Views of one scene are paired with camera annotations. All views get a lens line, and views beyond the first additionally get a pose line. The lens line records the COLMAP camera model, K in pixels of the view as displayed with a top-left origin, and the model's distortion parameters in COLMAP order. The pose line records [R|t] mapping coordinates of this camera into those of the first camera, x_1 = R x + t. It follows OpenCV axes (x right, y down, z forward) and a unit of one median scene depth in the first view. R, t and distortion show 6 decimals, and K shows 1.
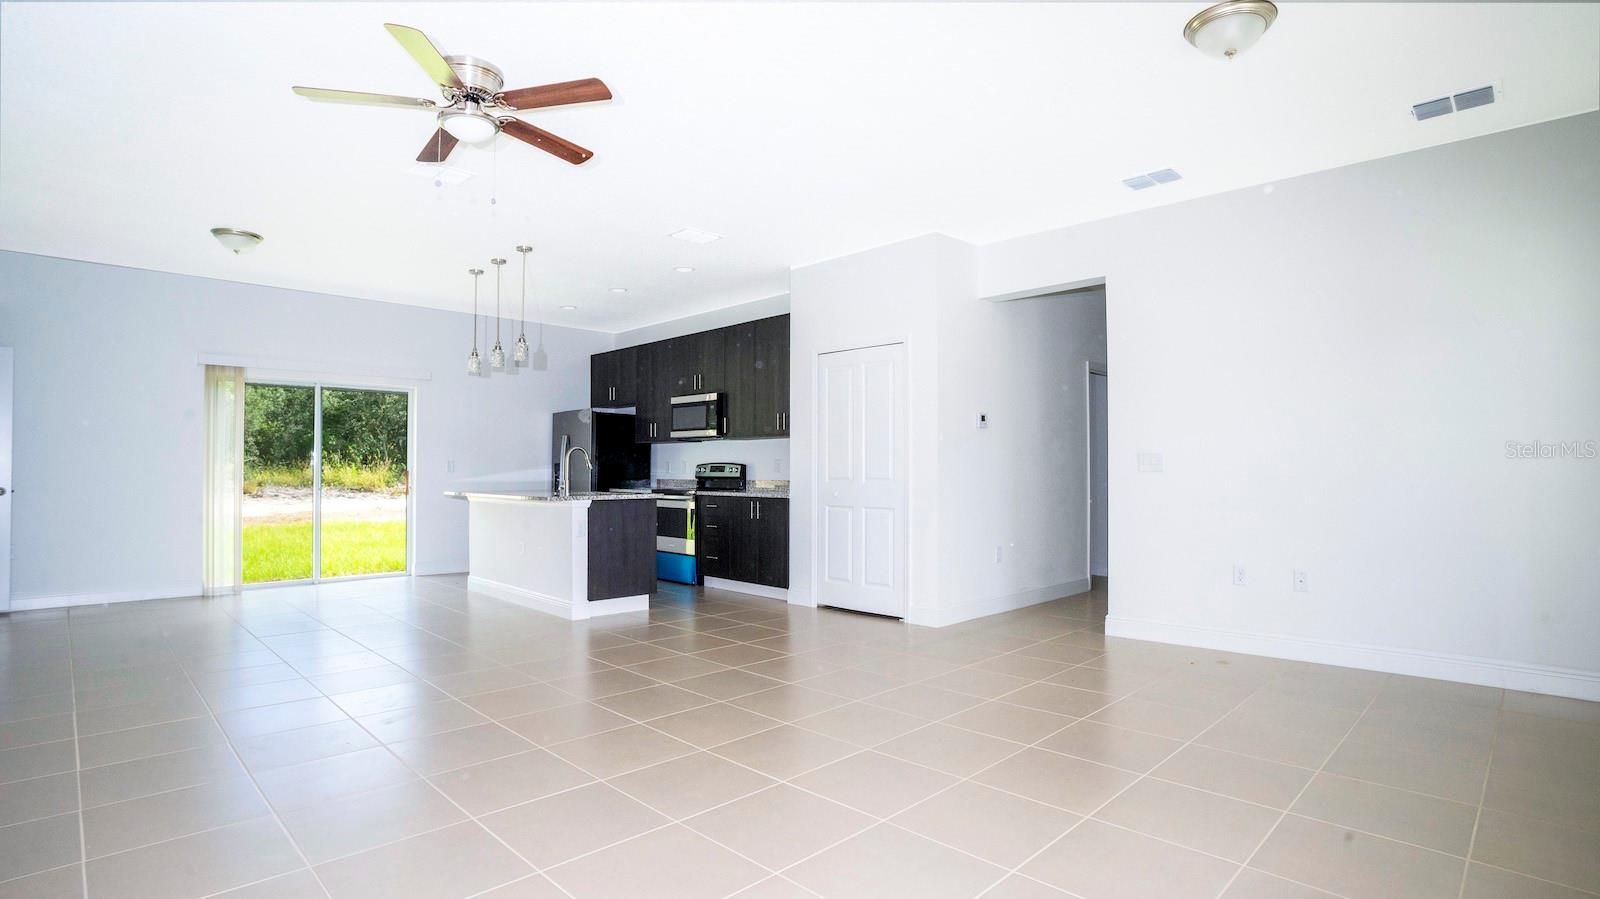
lens RADIAL K [[788.4, 0, 769.4], [0, 788.4, 482.2], [0, 0, 1]] dist [-0.048685, 0.020488]
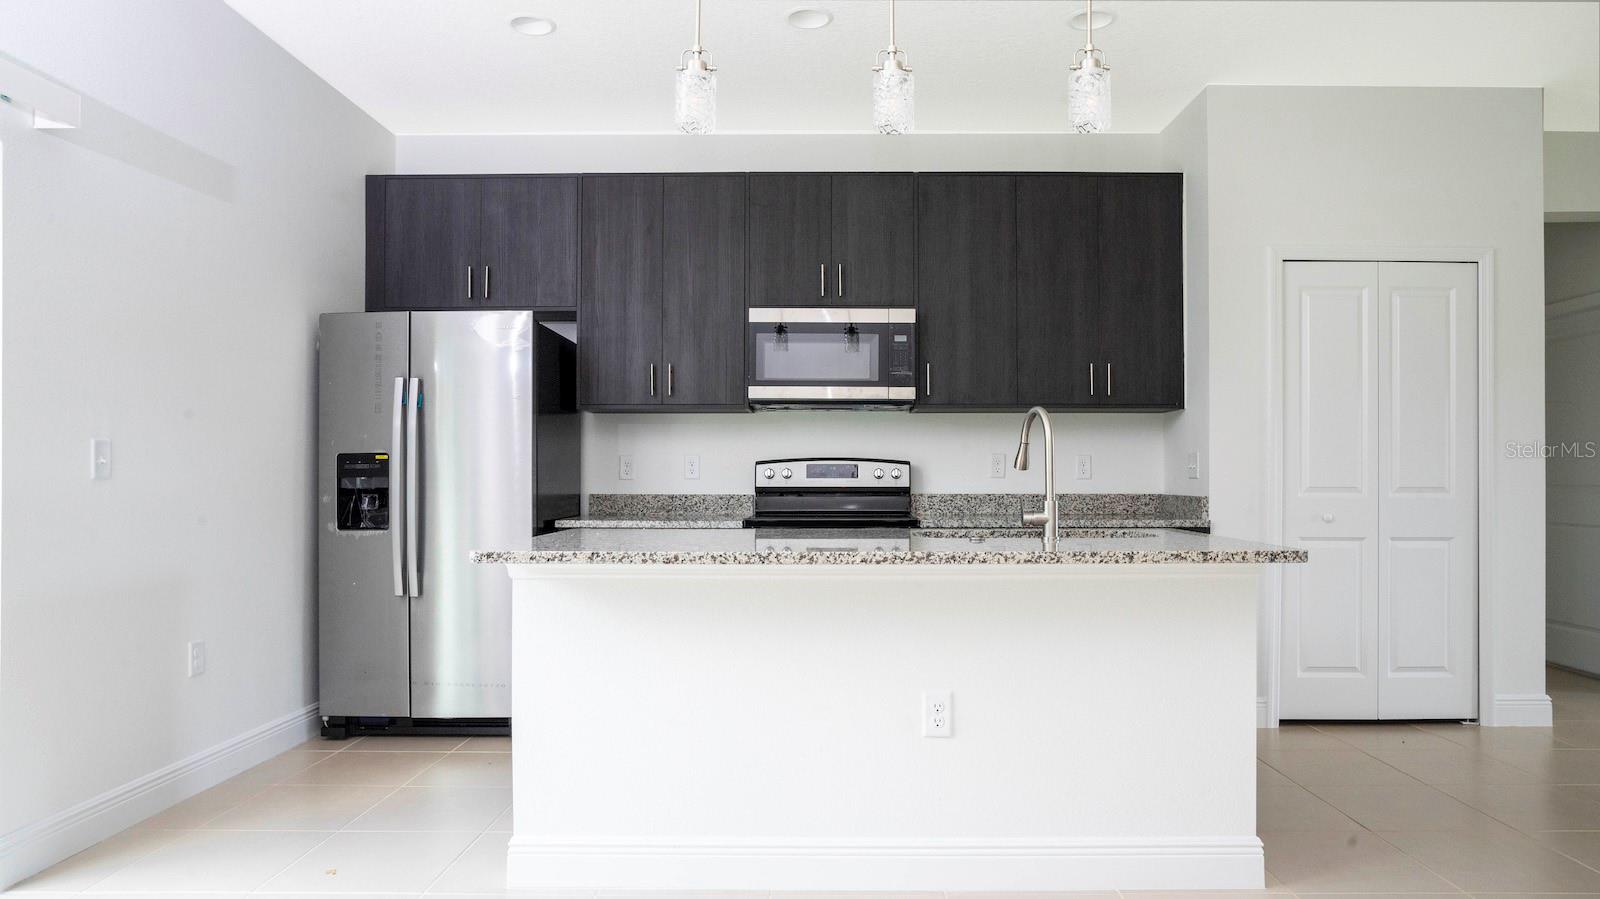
lens RADIAL K [[987.3, 0, 802.6], [0, 987.3, 473.9], [0, 0, 1]] dist [-0.054085, 0.000807]
pose [[0.680391, -0.000011, 0.732849, -0.528503], [0.012057, 0.999865, -0.011178, -0.008972], [-0.732750, 0.016441, 0.680299, 0.632057]]
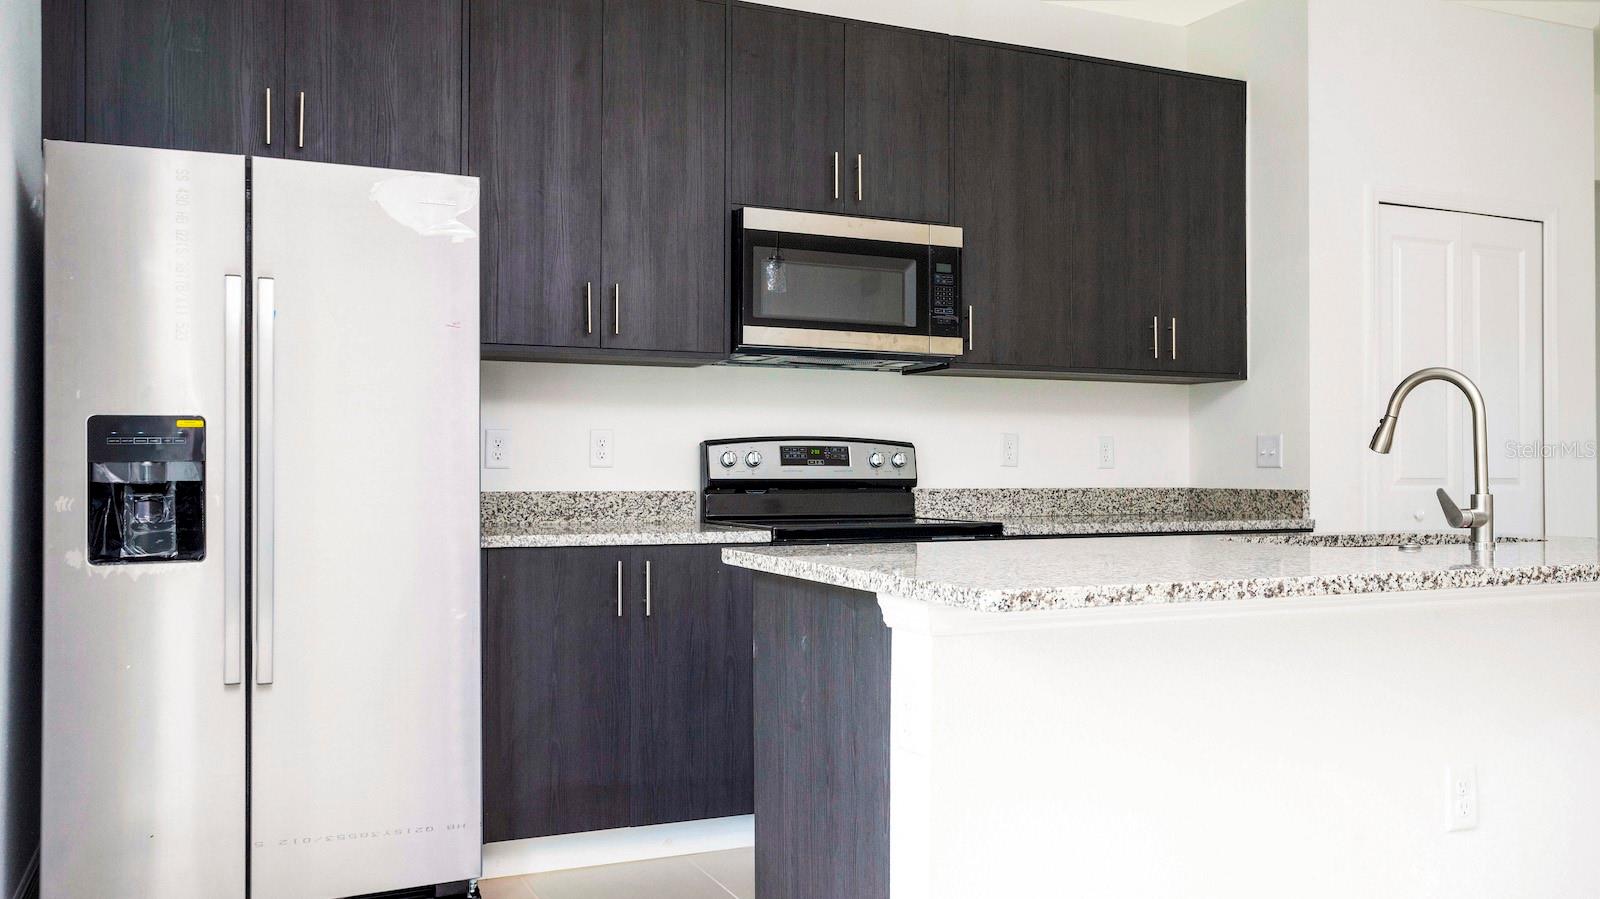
lens RADIAL K [[1312.9, 0, 800.0], [0, 1312.9, 449.5], [0, 0, 1]] dist [-0.003050, 0.005972]
pose [[0.302153, 0.012927, 0.953172, -0.600578], [0.013070, 0.999758, -0.017702, -0.010312], [-0.953170, 0.017807, 0.301911, 0.873263]]
